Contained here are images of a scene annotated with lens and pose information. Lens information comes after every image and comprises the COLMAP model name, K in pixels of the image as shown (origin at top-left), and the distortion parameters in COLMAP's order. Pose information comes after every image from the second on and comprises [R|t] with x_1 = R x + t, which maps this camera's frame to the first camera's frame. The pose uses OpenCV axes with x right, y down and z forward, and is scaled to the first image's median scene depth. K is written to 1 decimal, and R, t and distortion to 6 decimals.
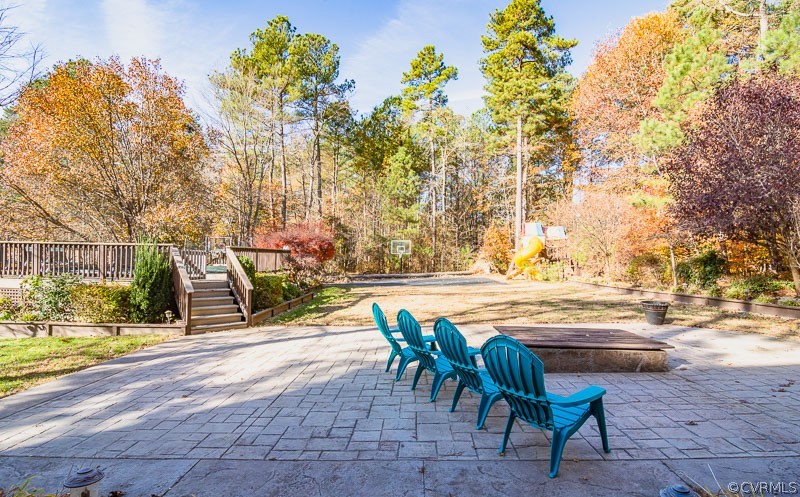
lens RADIAL K [[388.4, 0, 400.0], [0, 388.4, 261.3], [0, 0, 1]] dist [-0.027292, -0.000157]
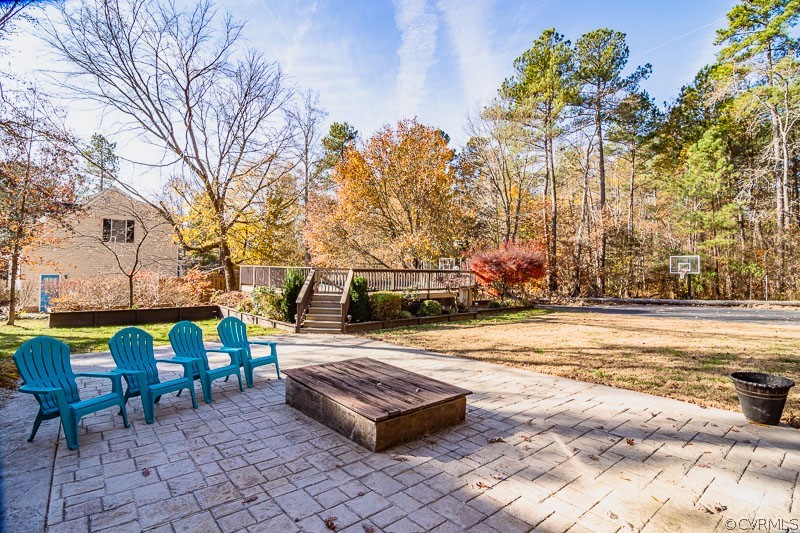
lens RADIAL K [[389.4, 0, 400.0], [0, 389.4, 266.5], [0, 0, 1]] dist [-0.000126, -0.013156]
pose [[0.677698, -0.011024, -0.735258, 0.146093], [-0.013794, 0.999521, -0.027700, -0.003298], [0.735211, 0.028914, 0.677221, 0.064053]]
